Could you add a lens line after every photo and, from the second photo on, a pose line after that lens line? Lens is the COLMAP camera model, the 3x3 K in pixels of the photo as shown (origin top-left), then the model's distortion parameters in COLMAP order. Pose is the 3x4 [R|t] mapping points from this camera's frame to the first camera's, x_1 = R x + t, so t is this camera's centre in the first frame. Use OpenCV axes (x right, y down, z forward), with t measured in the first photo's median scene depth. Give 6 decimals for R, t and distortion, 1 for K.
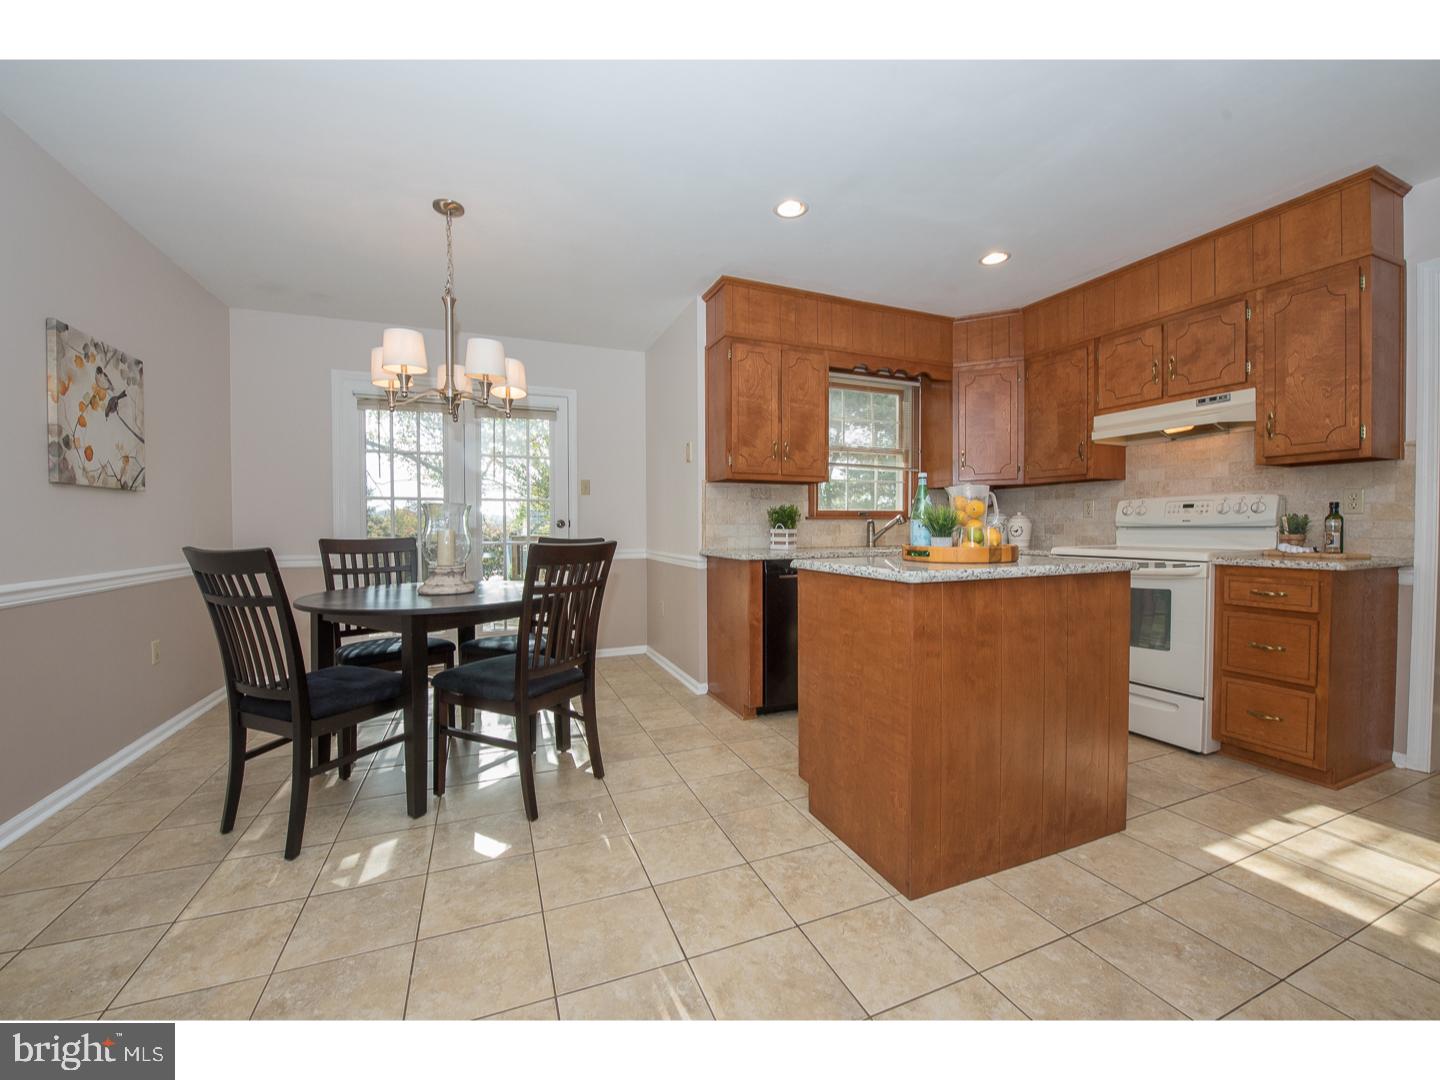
lens RADIAL K [[571.7, 0, 722.9], [0, 571.7, 530.8], [0, 0, 1]] dist [-0.019556, -0.001148]
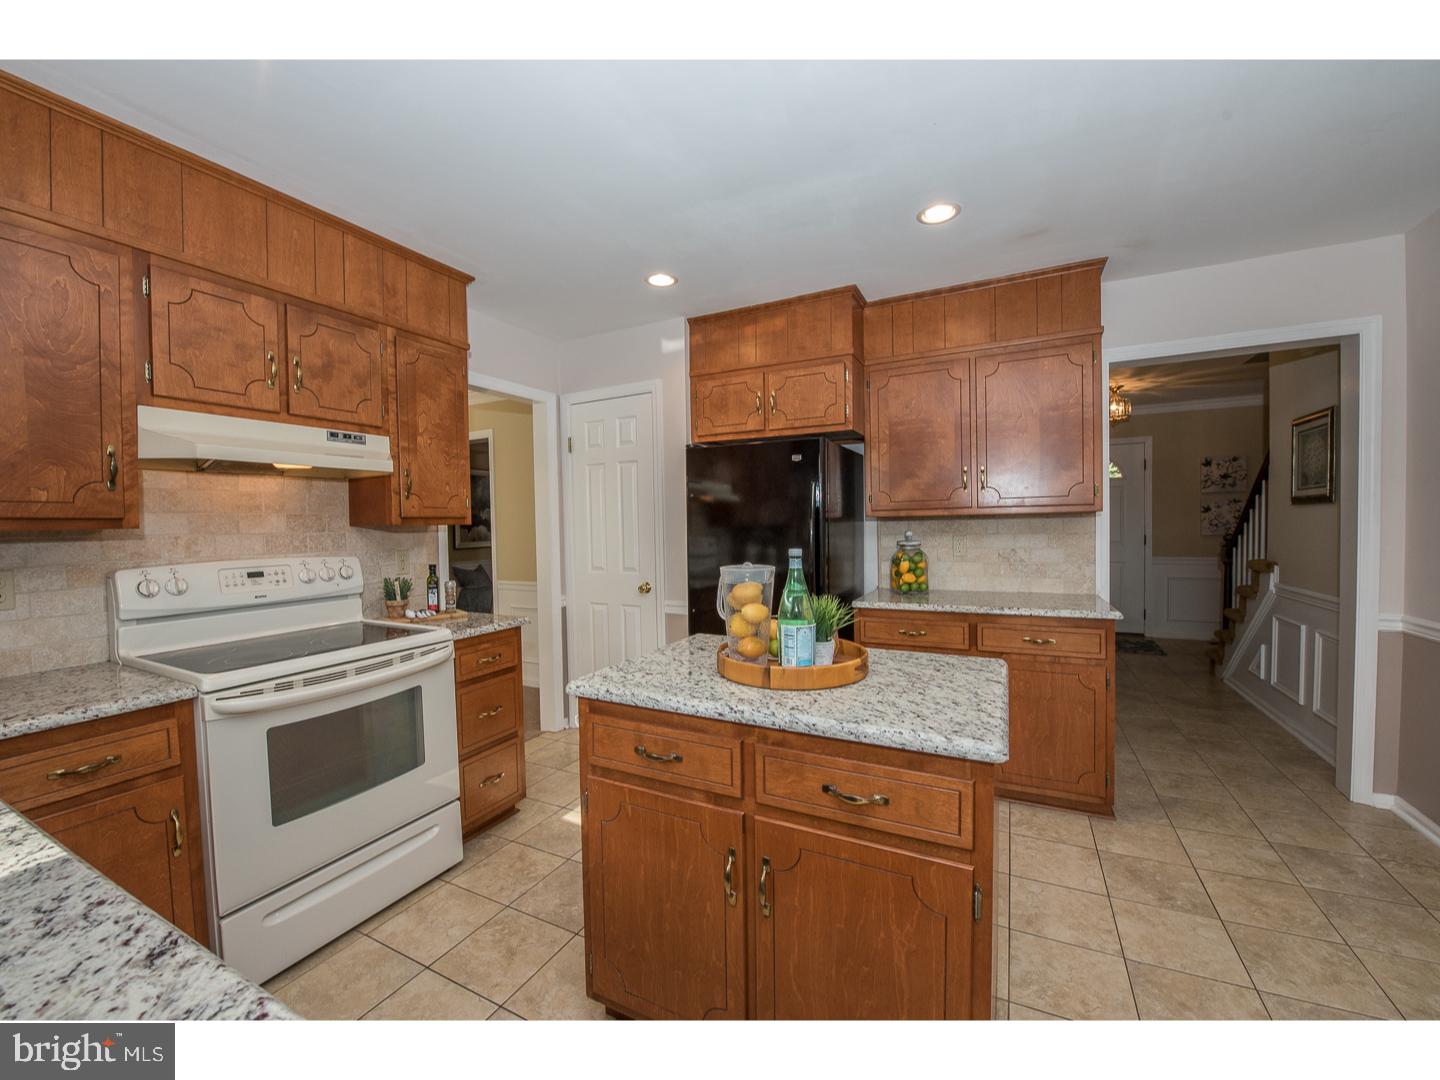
lens RADIAL K [[571.7, 0, 718.0], [0, 571.7, 541.5], [0, 0, 1]] dist [-0.019556, -0.001148]
pose [[-0.639184, -0.004475, 0.769041, -0.057806], [0.028692, 0.999148, 0.029660, -0.096220], [-0.768518, 0.041024, -0.638511, 1.092164]]
